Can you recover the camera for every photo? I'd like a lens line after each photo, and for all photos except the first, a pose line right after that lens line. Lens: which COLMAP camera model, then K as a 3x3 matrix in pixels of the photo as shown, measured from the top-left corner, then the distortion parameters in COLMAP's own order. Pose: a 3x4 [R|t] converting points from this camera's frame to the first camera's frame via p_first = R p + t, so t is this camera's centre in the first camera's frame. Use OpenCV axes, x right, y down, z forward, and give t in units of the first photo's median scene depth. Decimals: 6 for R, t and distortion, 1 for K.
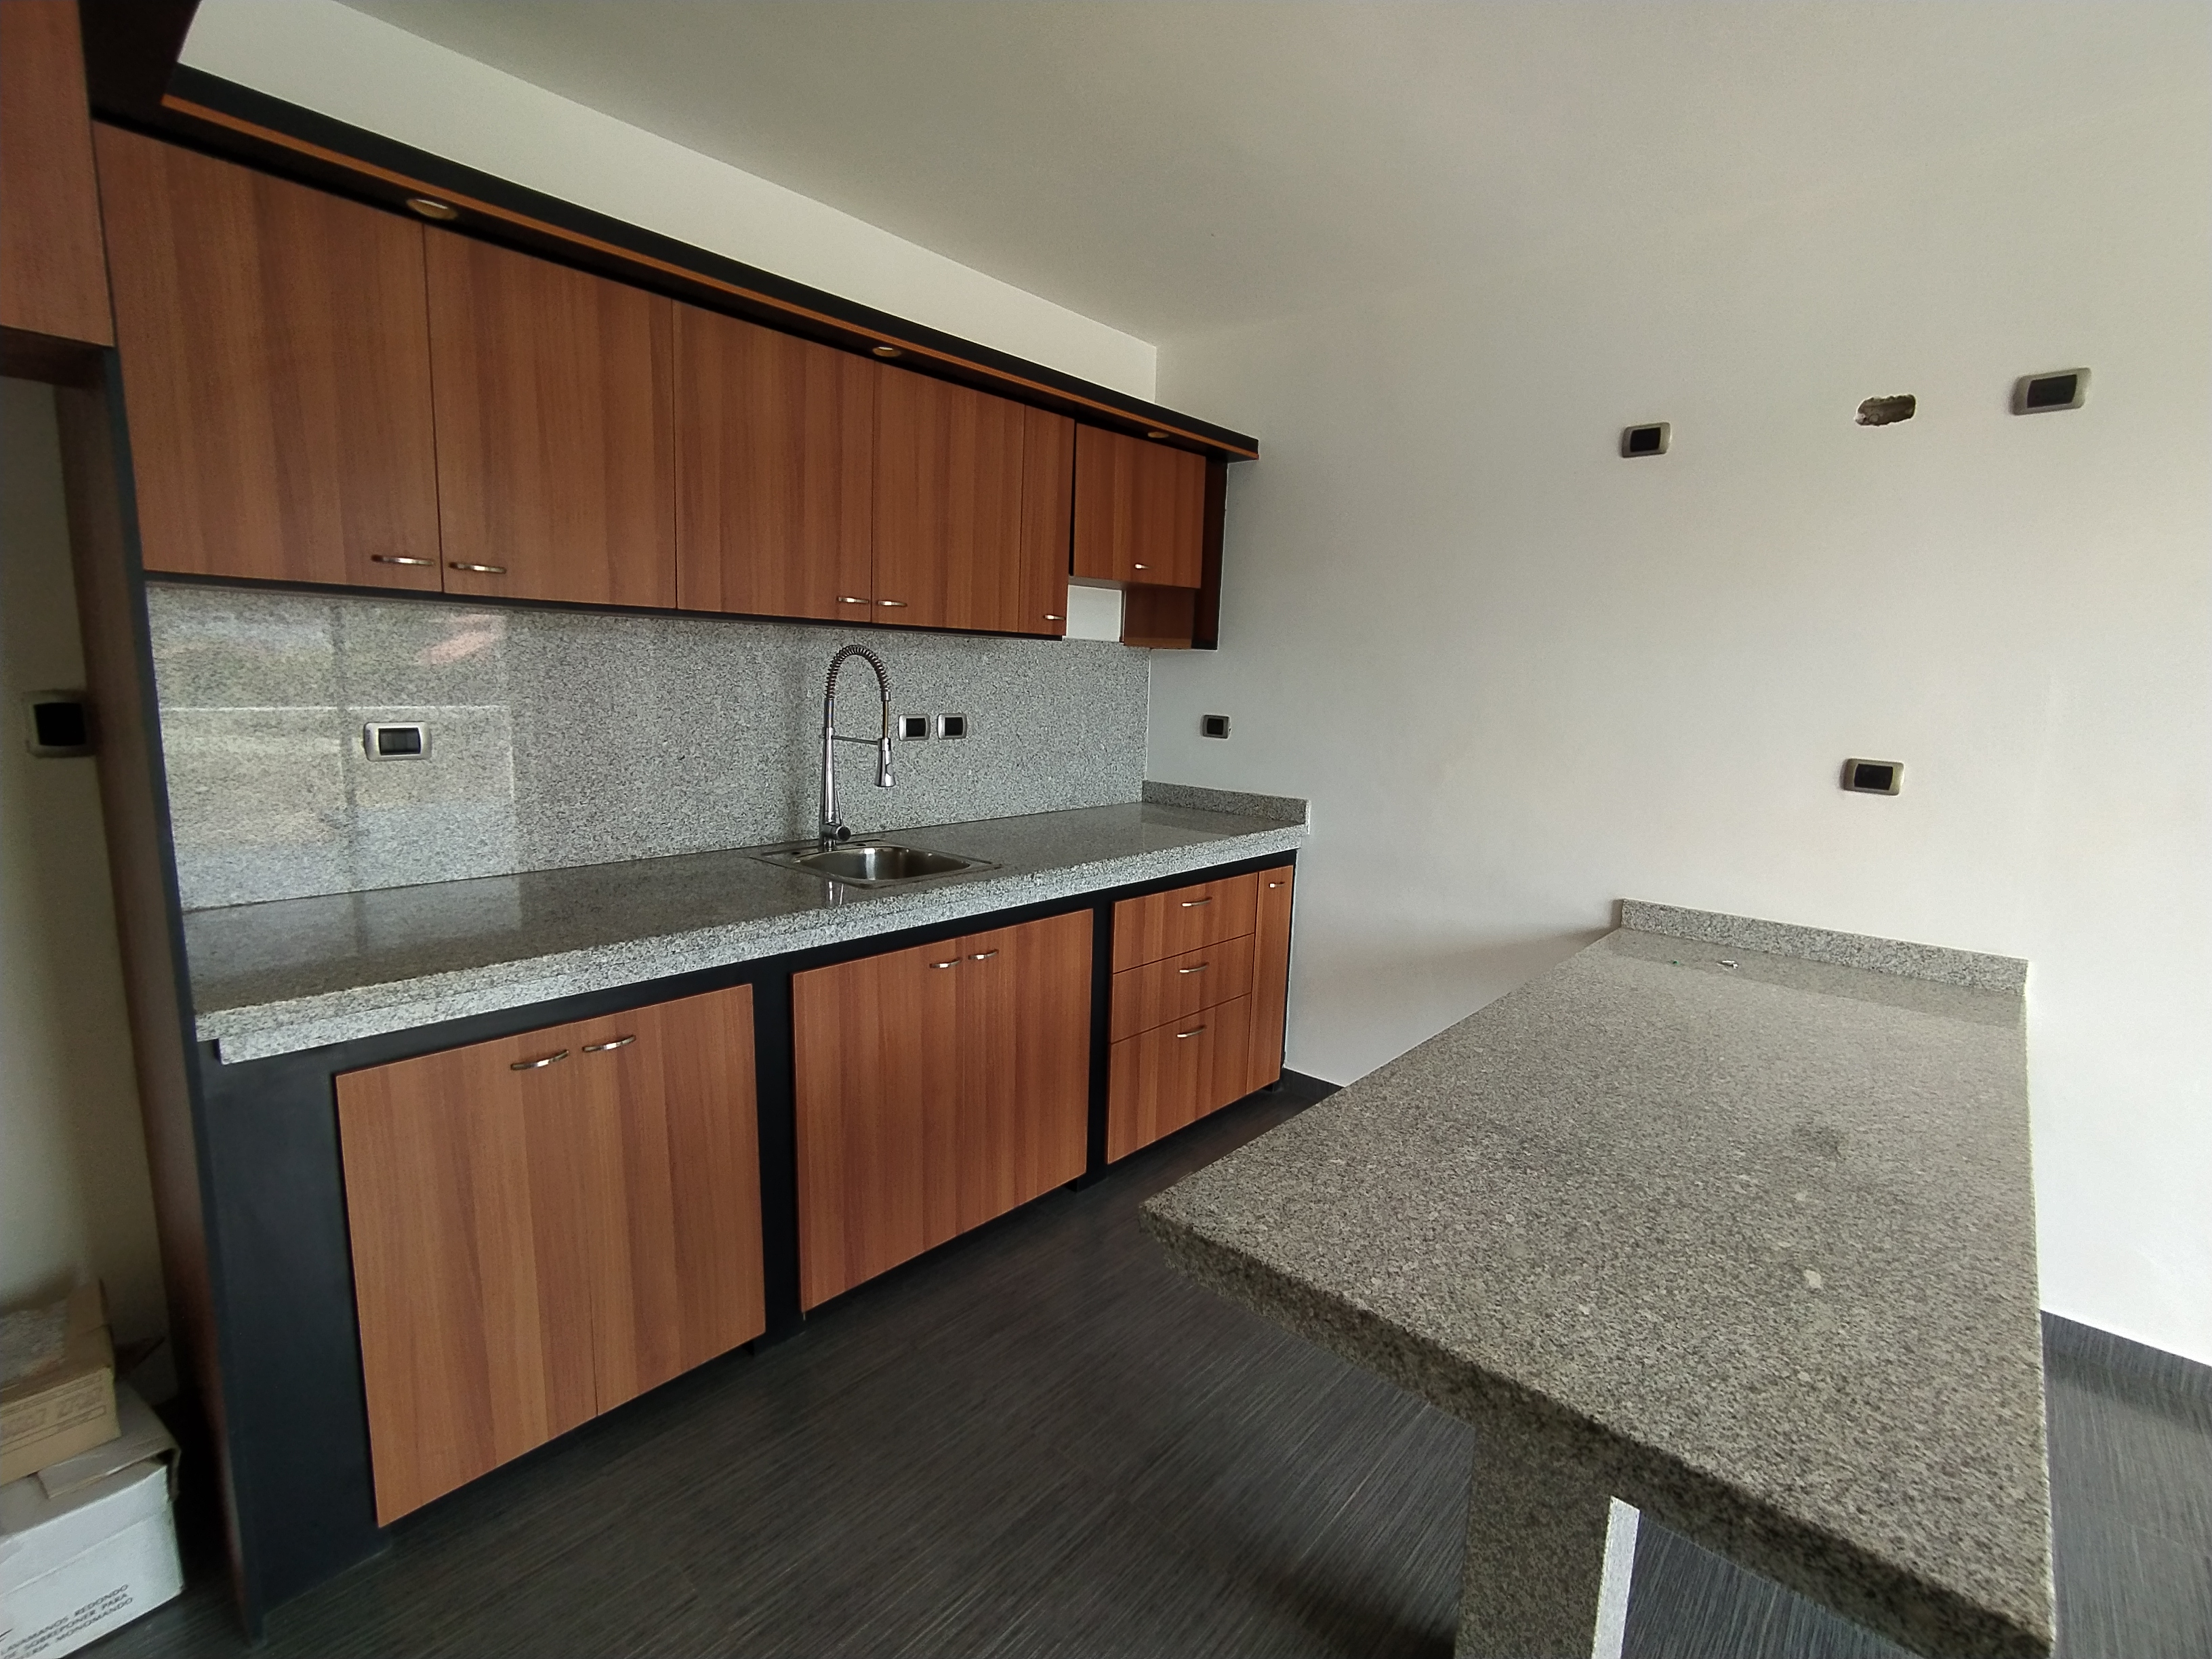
lens RADIAL K [[1002.2, 0, 1097.4], [0, 1002.2, 827.0], [0, 0, 1]] dist [-0.017576, 0.004095]
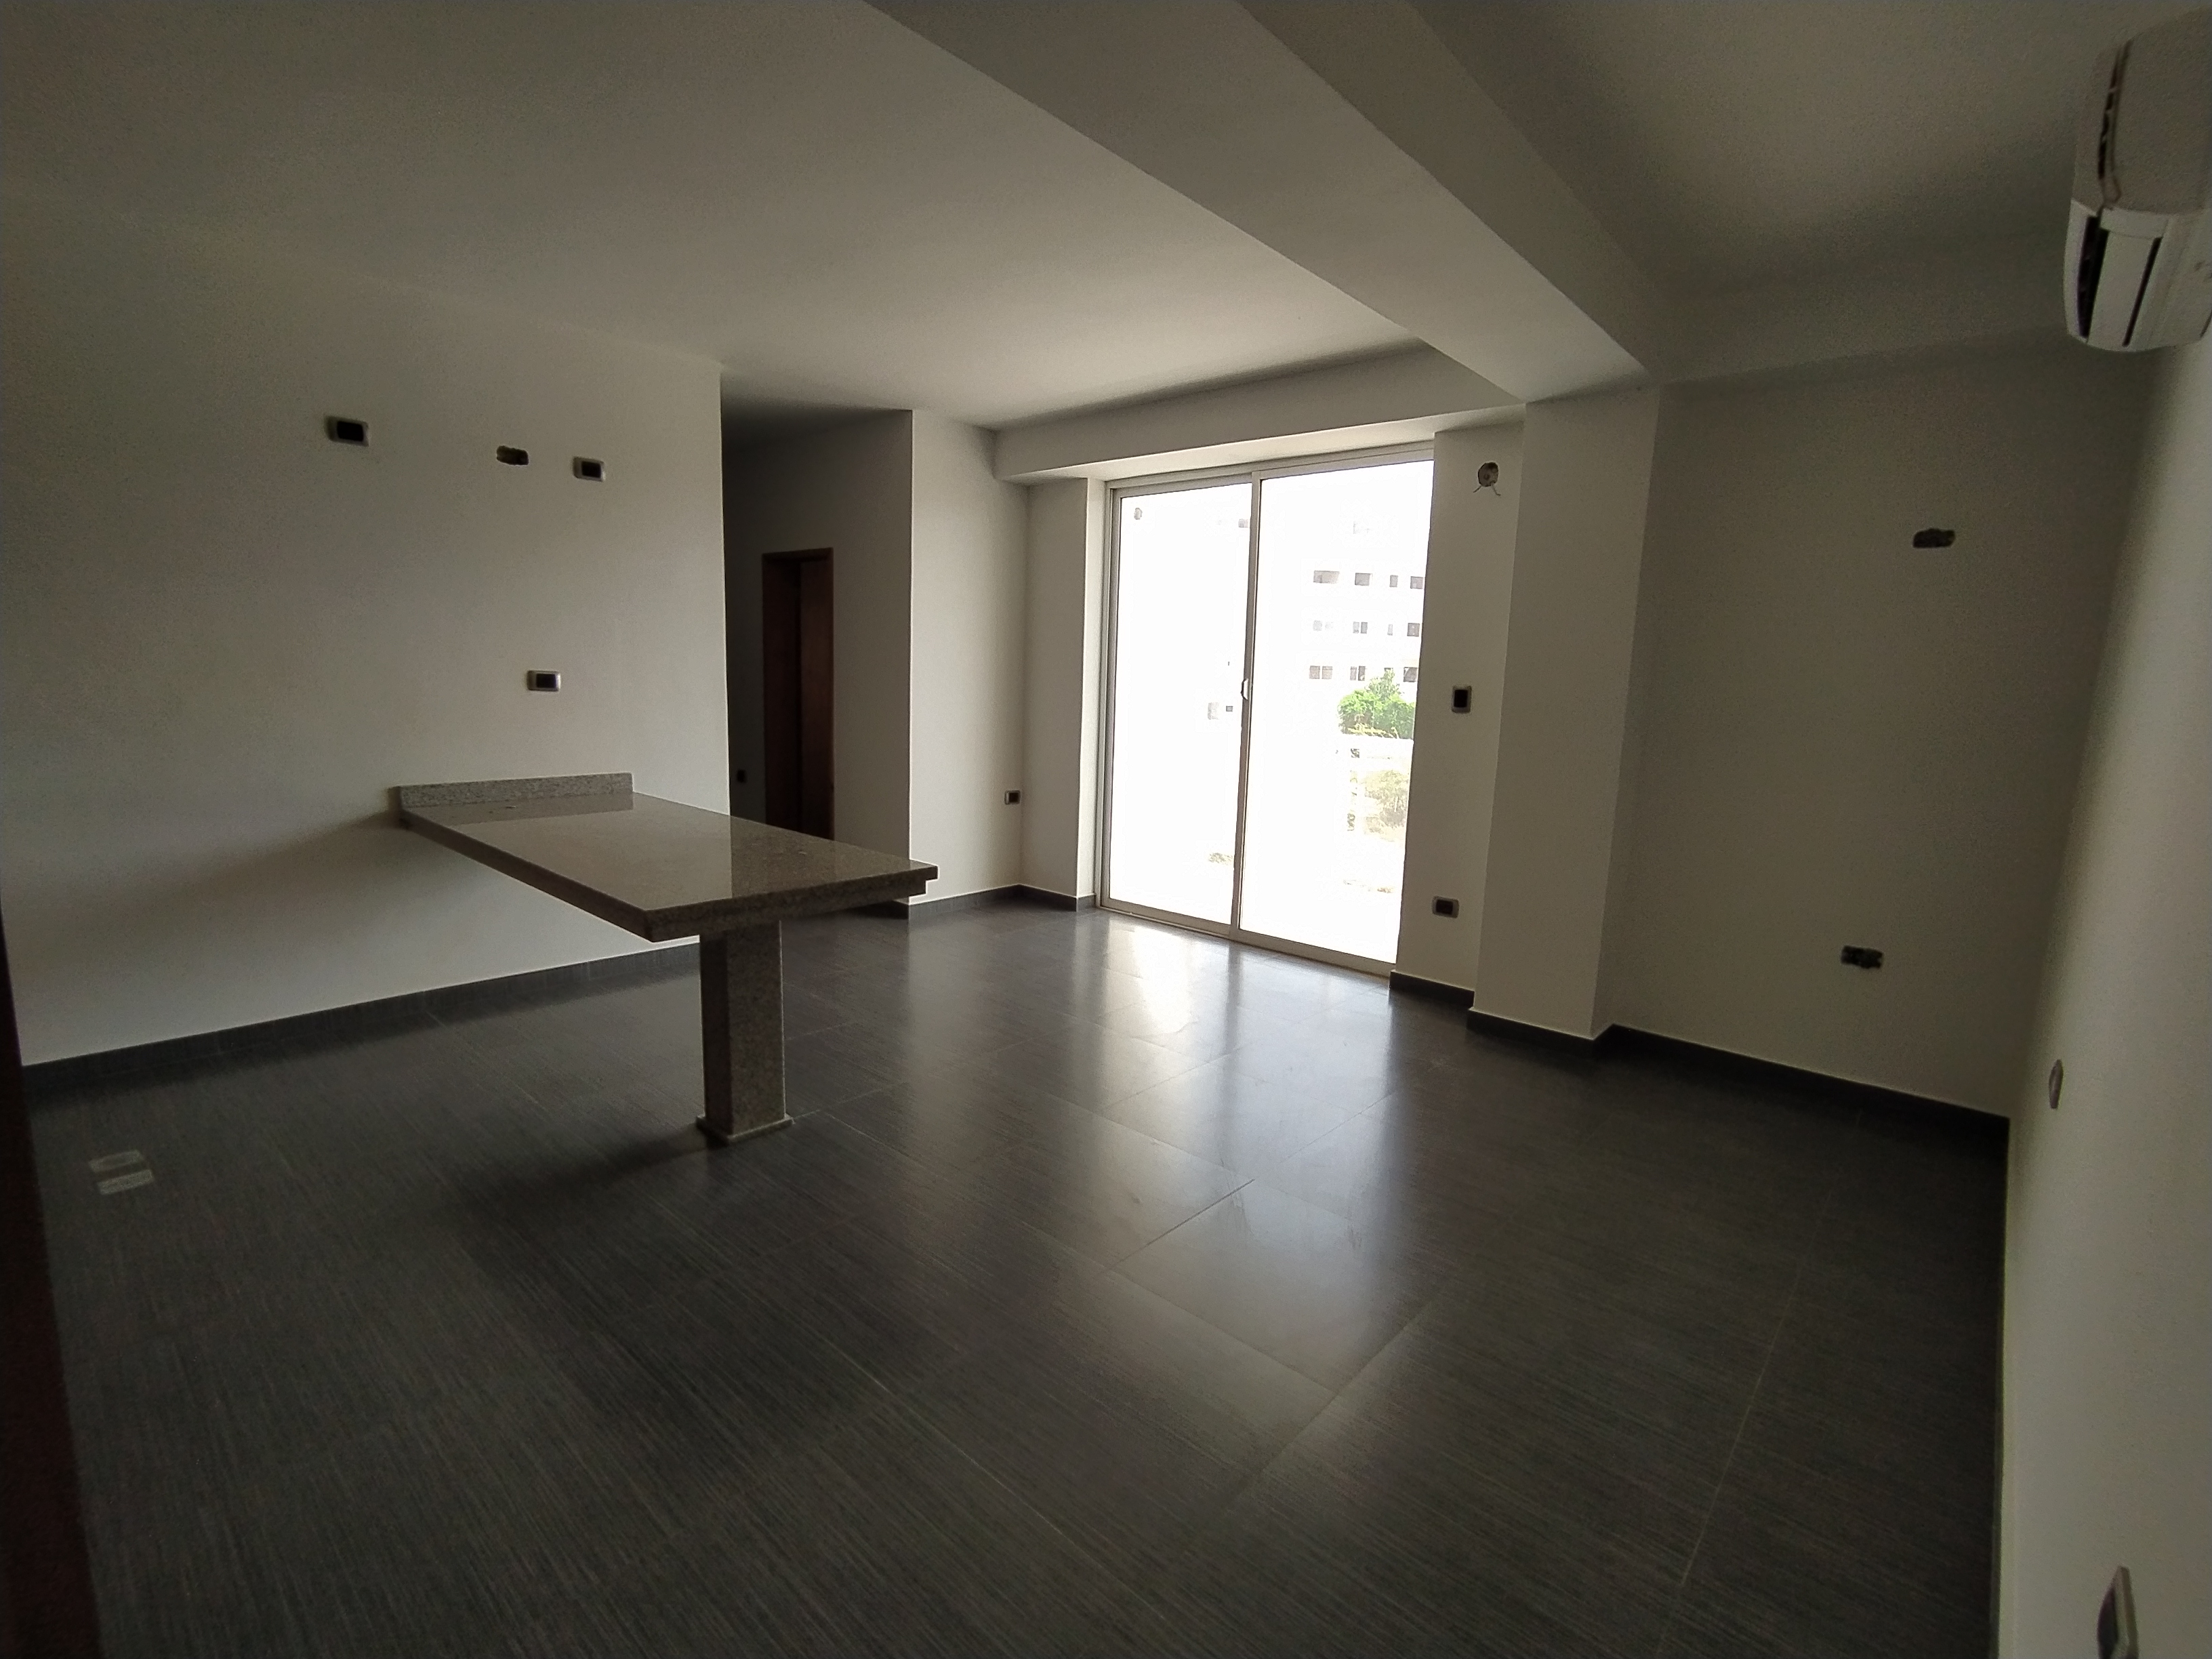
lens RADIAL K [[1002.2, 0, 1102.6], [0, 1002.2, 840.7], [0, 0, 1]] dist [-0.017576, 0.004095]
pose [[0.004357, -0.197349, 0.980324, -0.842311], [0.117397, 0.973655, 0.195485, -0.005921], [-0.993076, 0.114235, 0.027410, 0.049701]]
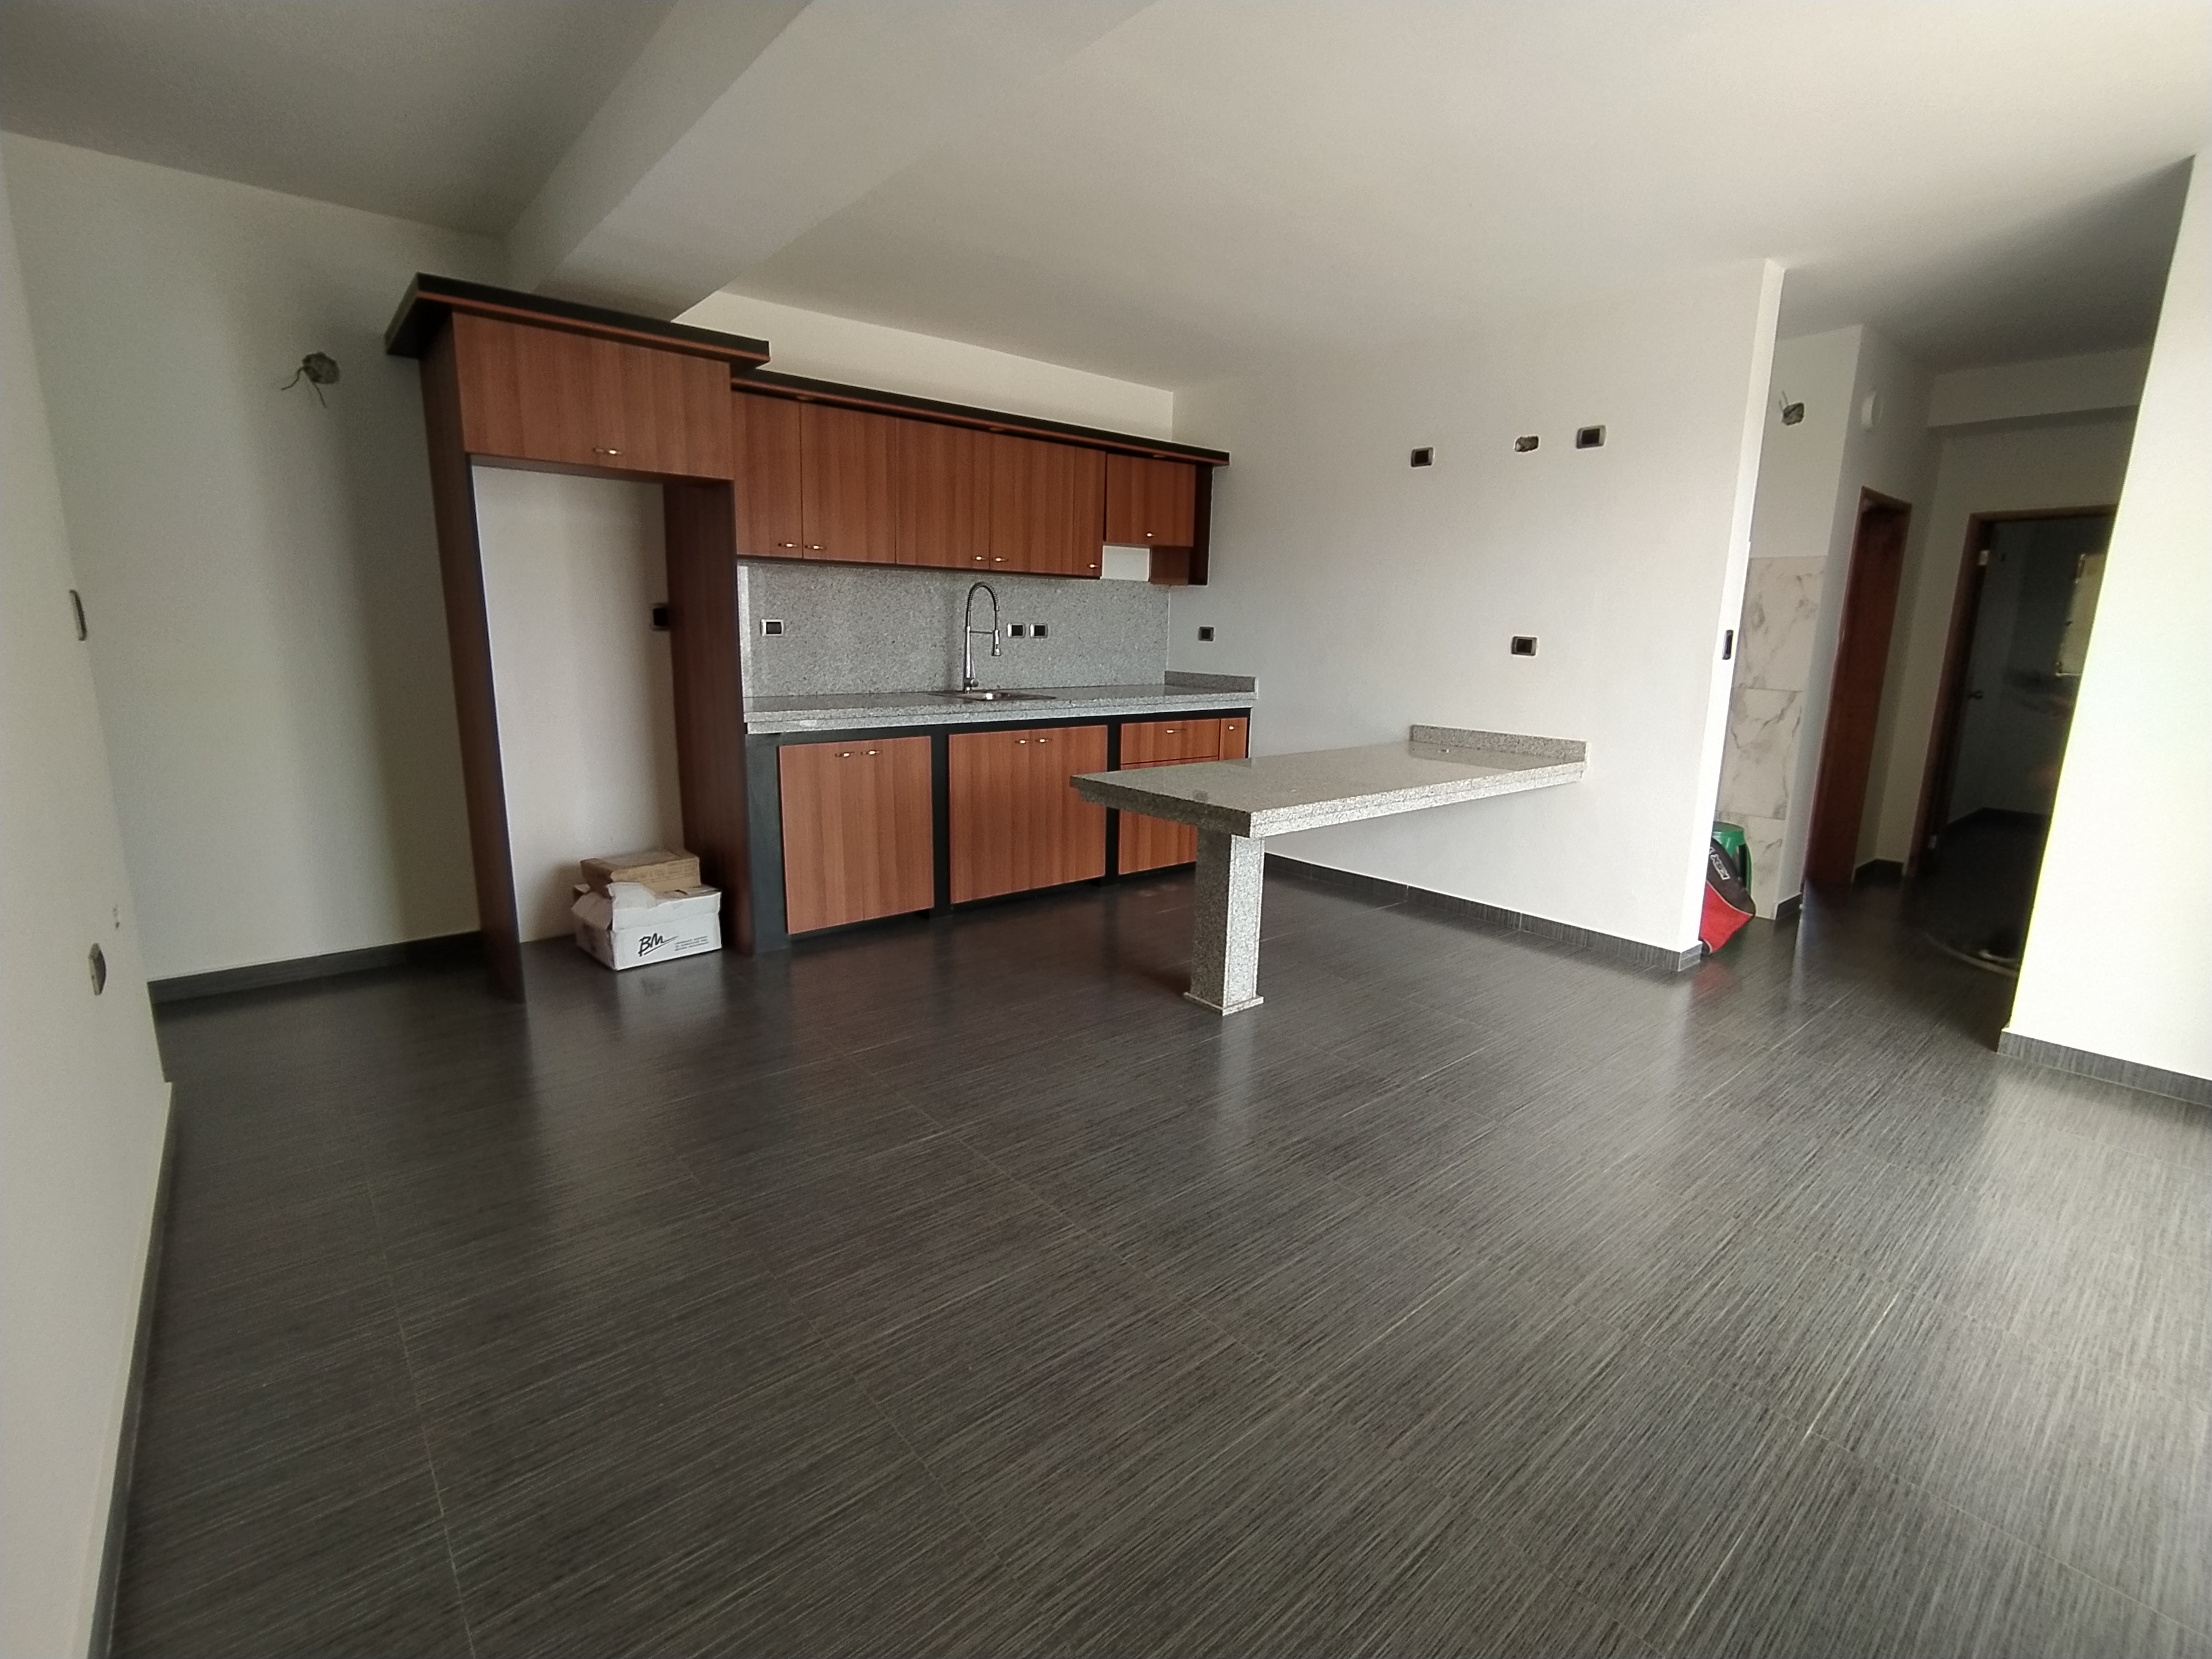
lens RADIAL K [[1002.2, 0, 1106.7], [0, 1002.2, 815.5], [0, 0, 1]] dist [-0.017576, 0.004095]
pose [[0.990949, 0.016140, -0.133266, 0.252529], [-0.011557, 0.999317, 0.035089, 0.190447], [0.133741, -0.033231, 0.990459, -0.859413]]
